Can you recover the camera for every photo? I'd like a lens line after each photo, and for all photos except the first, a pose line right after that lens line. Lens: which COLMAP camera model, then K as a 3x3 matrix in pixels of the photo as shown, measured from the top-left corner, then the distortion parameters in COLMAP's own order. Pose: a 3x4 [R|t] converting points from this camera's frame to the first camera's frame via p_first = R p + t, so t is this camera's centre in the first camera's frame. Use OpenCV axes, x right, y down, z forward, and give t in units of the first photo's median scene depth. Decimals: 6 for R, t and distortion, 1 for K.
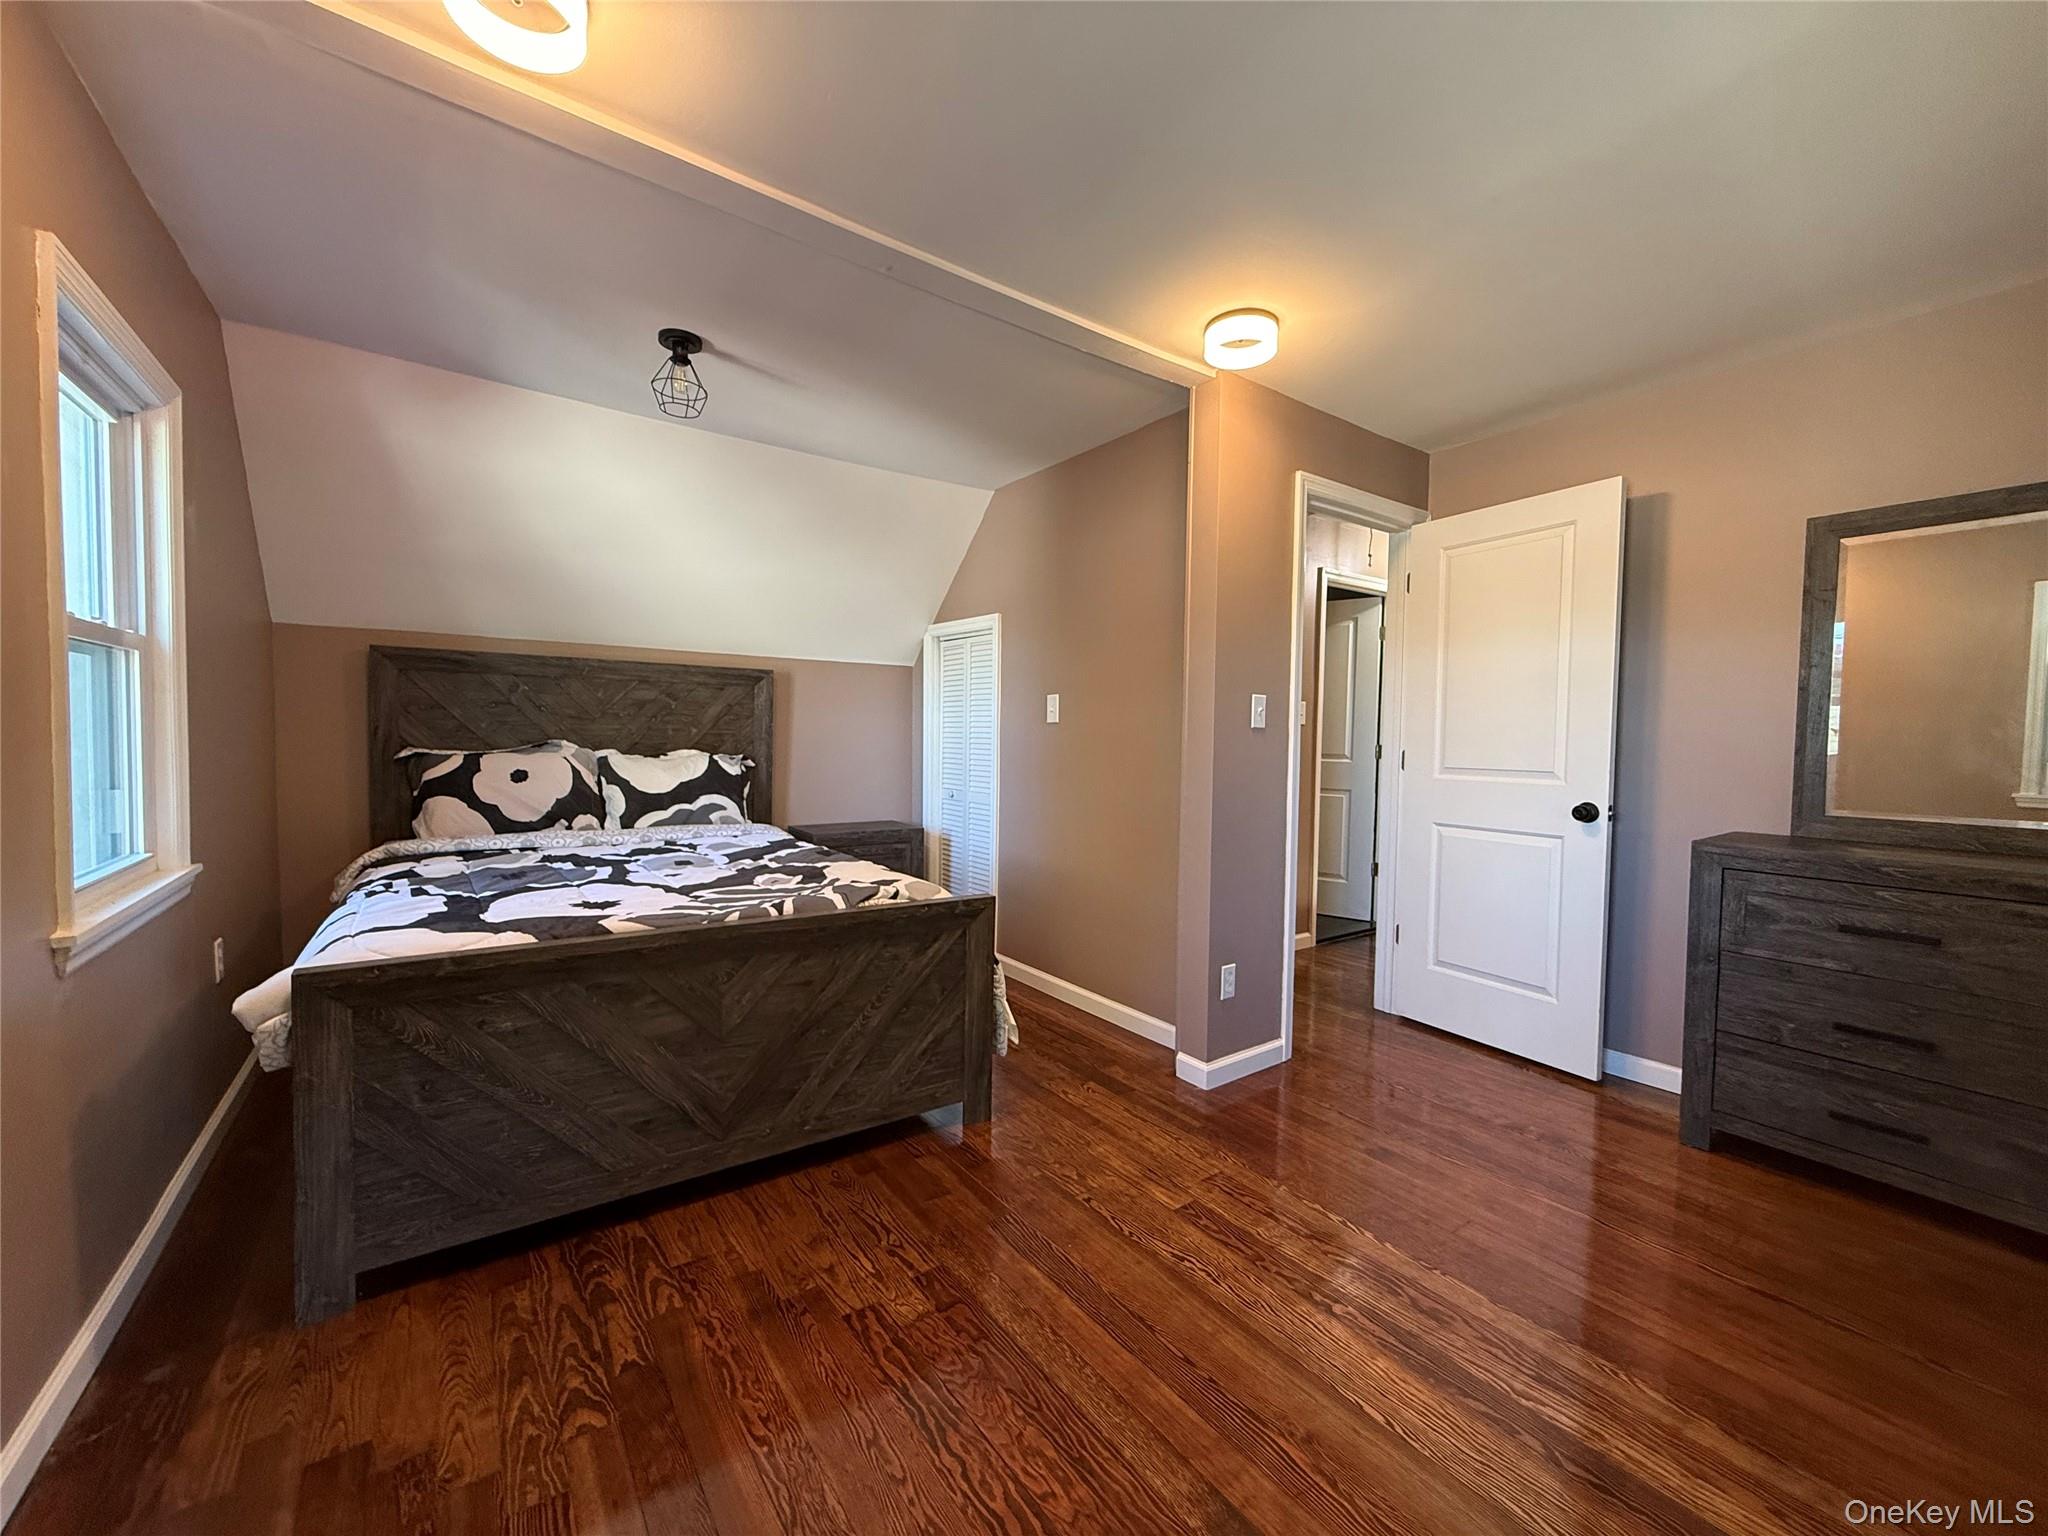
lens RADIAL K [[811.2, 0, 1015.5], [0, 811.2, 768.4], [0, 0, 1]] dist [-0.003488, -0.000077]
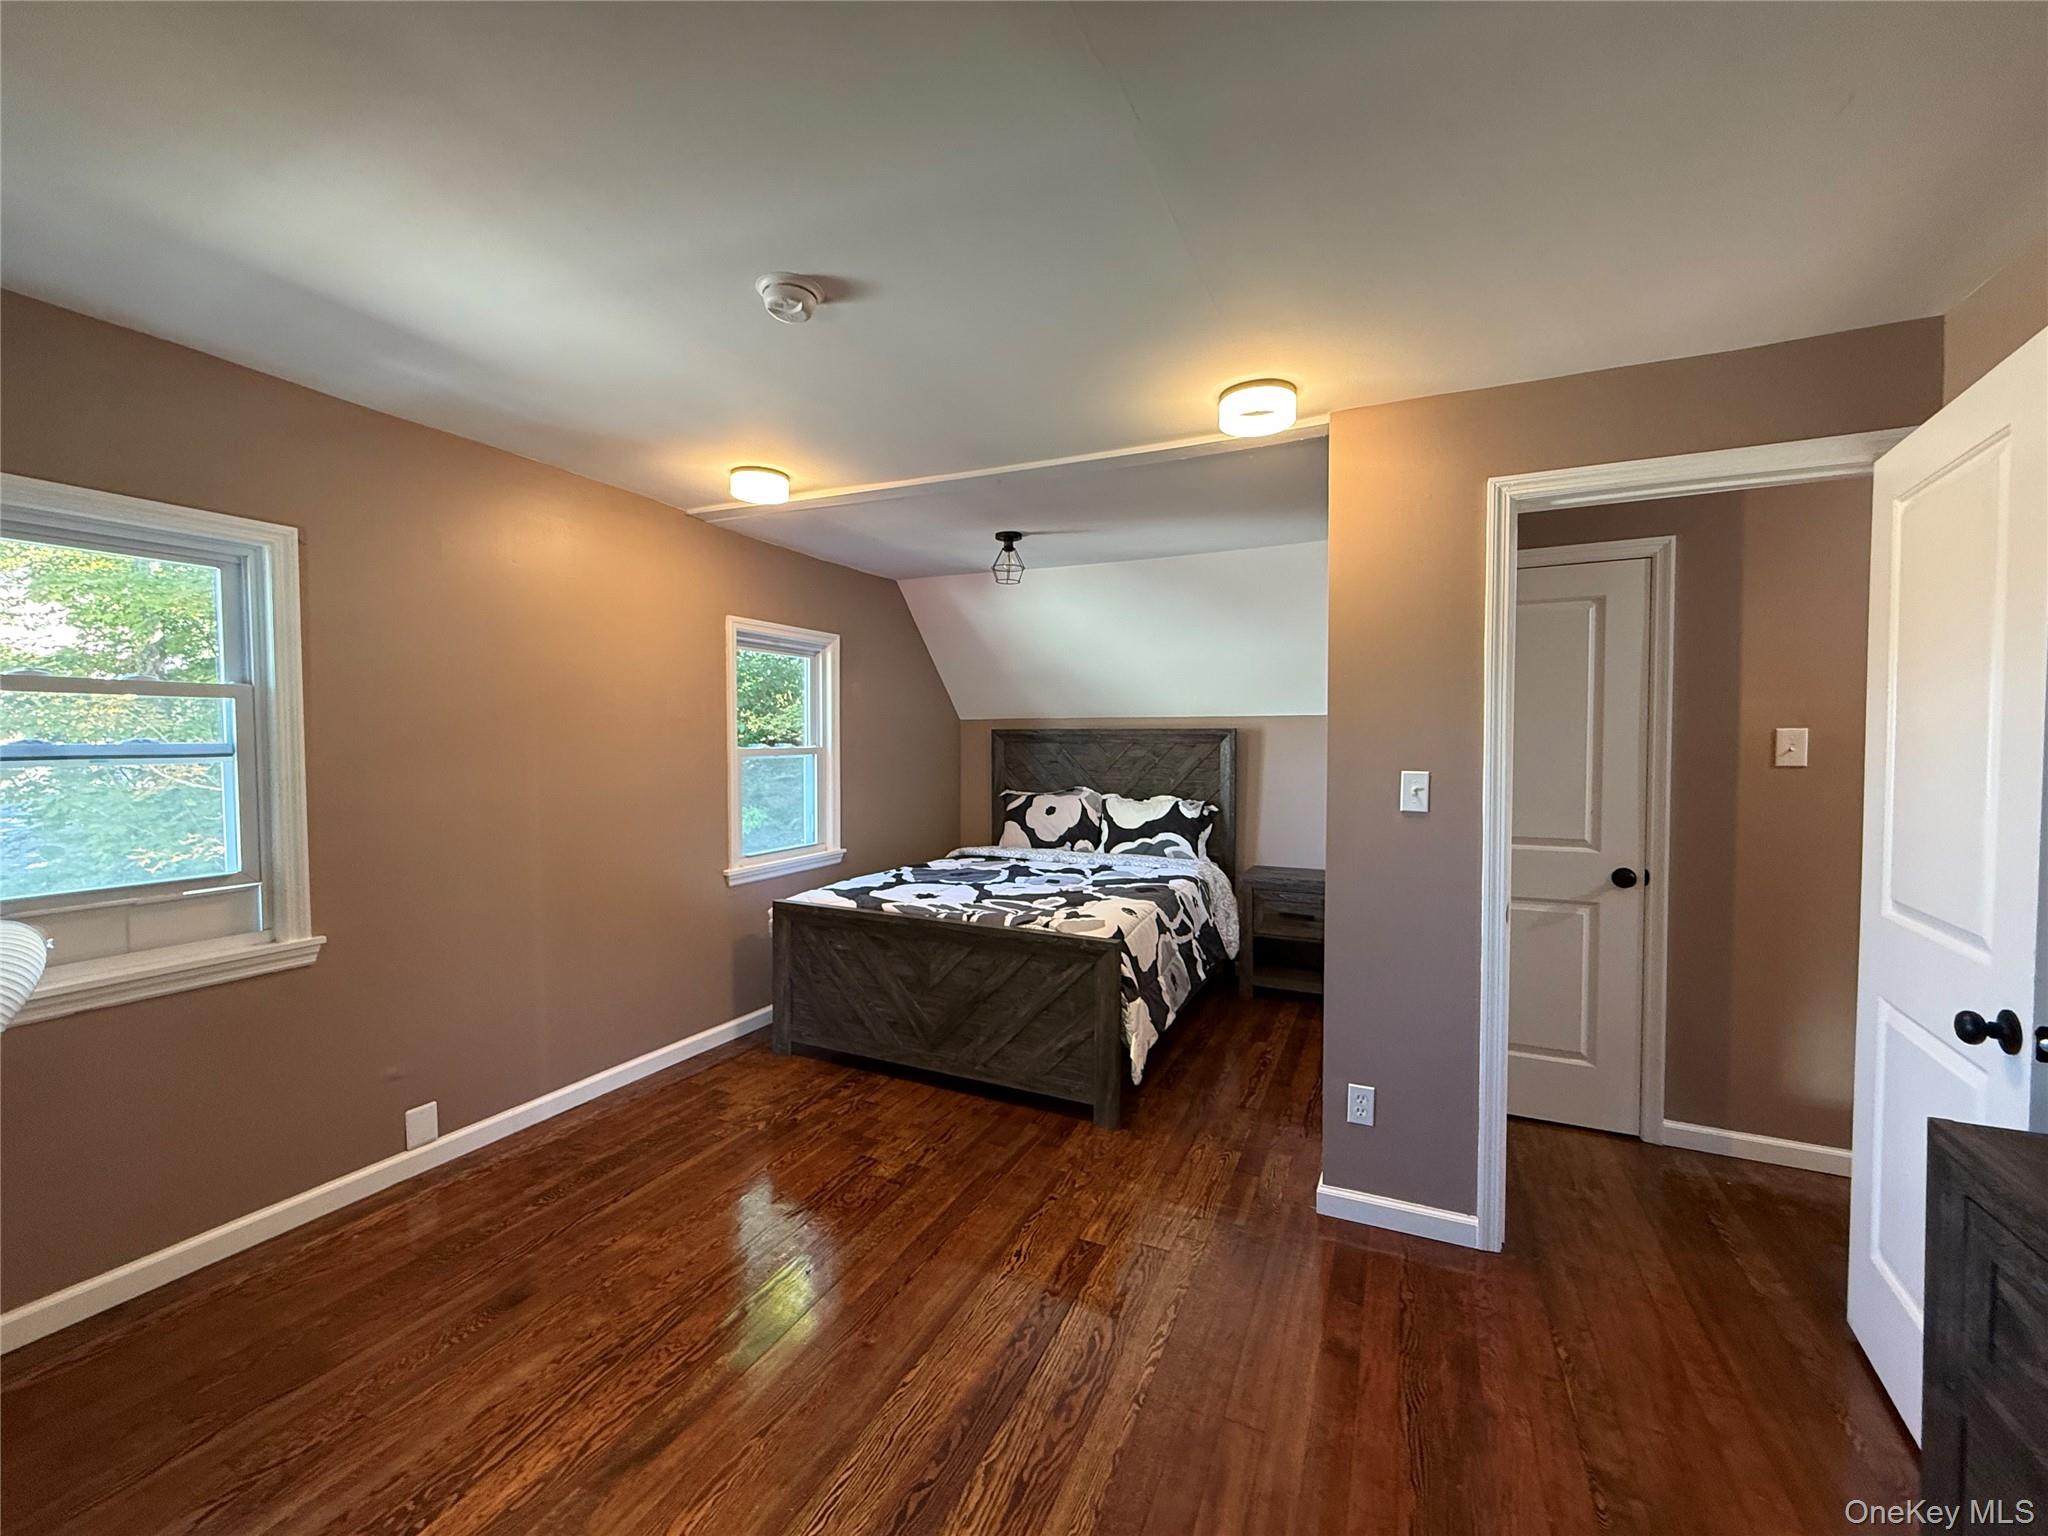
lens RADIAL K [[811.2, 0, 1021.8], [0, 811.2, 768.5], [0, 0, 1]] dist [-0.003488, -0.000077]
pose [[0.489051, 0.014469, -0.872135, 0.972790], [-0.029064, 0.999578, 0.000285, -0.097865], [0.871771, 0.025209, 0.489265, 0.301710]]
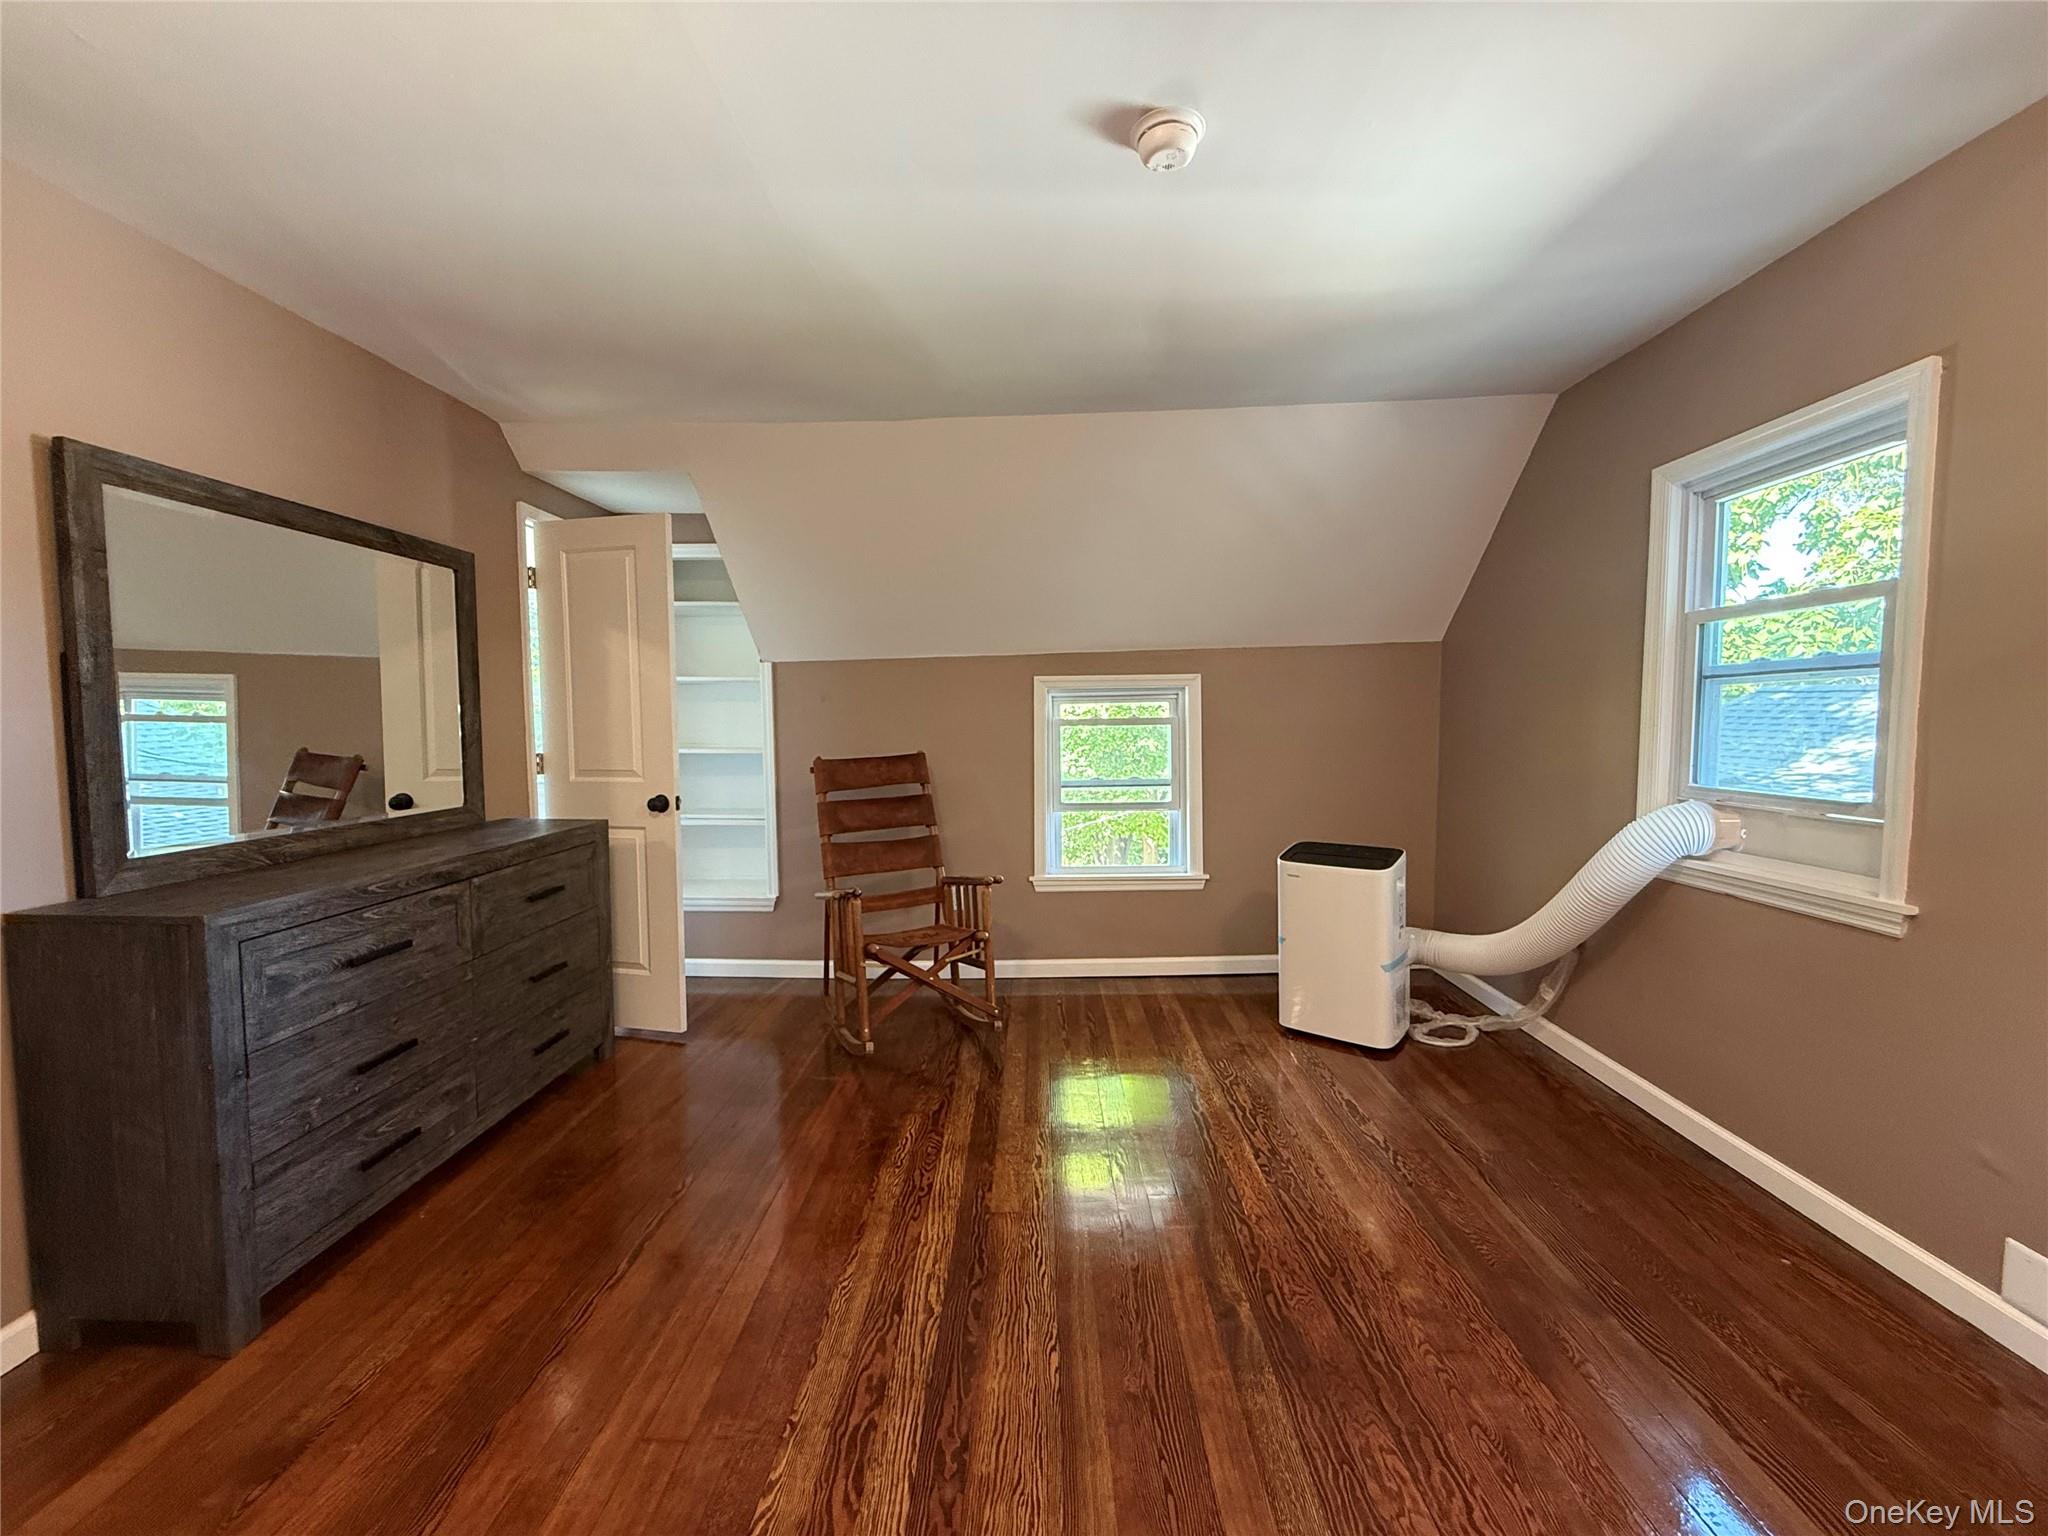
lens RADIAL K [[811.2, 0, 1019.2], [0, 811.2, 757.8], [0, 0, 1]] dist [-0.003488, -0.000077]
pose [[-0.801691, -0.037919, 0.596535, -0.095895], [0.022210, 0.995407, 0.093122, -0.088132], [-0.597326, 0.087904, -0.797167, 1.111106]]
